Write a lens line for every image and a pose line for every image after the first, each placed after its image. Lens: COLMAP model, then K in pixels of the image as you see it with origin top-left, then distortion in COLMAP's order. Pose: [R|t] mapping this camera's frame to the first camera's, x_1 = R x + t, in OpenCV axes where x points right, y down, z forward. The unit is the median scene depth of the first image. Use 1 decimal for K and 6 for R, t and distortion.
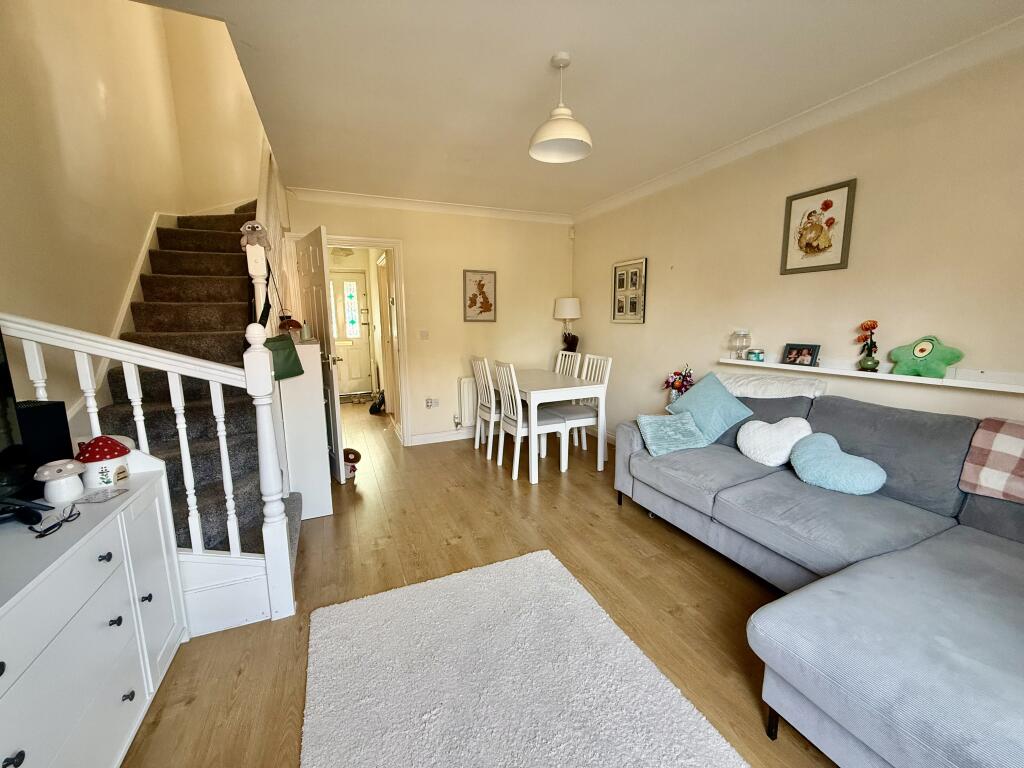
lens RADIAL K [[408.3, 0, 513.8], [0, 408.3, 381.6], [0, 0, 1]] dist [-0.000276, -0.000311]
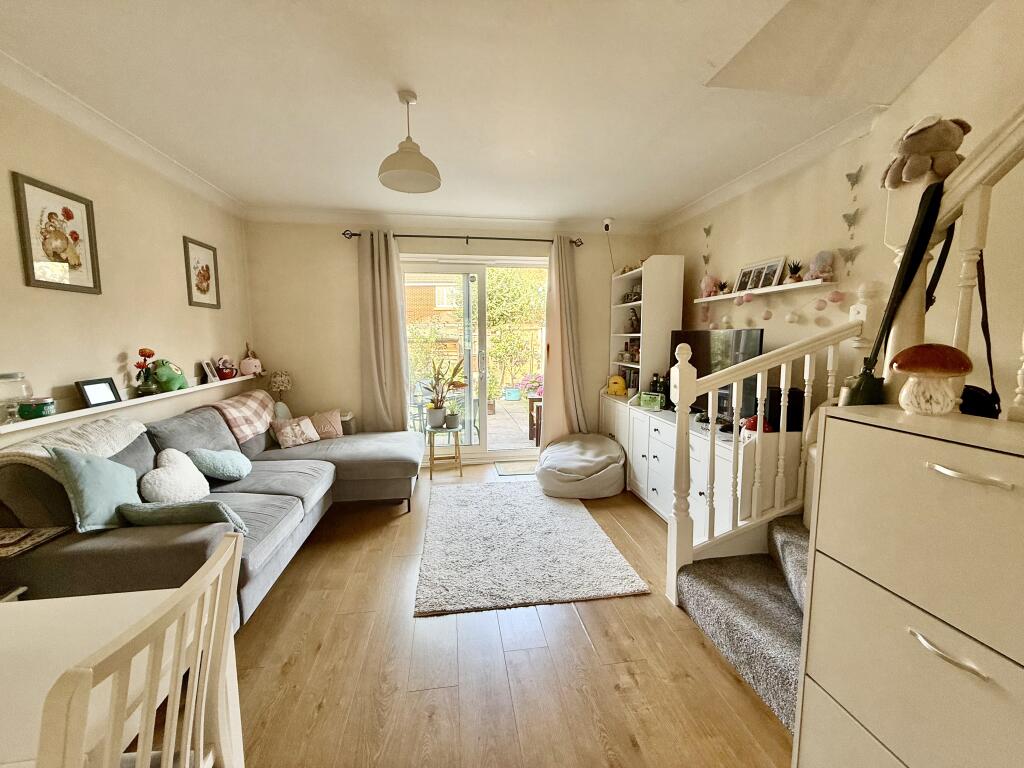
lens RADIAL K [[408.3, 0, 512.6], [0, 408.3, 379.4], [0, 0, 1]] dist [-0.000276, -0.000311]
pose [[-0.959890, -0.009418, 0.280219, -0.345844], [0.063104, 0.966536, 0.248648, -0.254305], [-0.273184, 0.256358, -0.927174, 1.611940]]
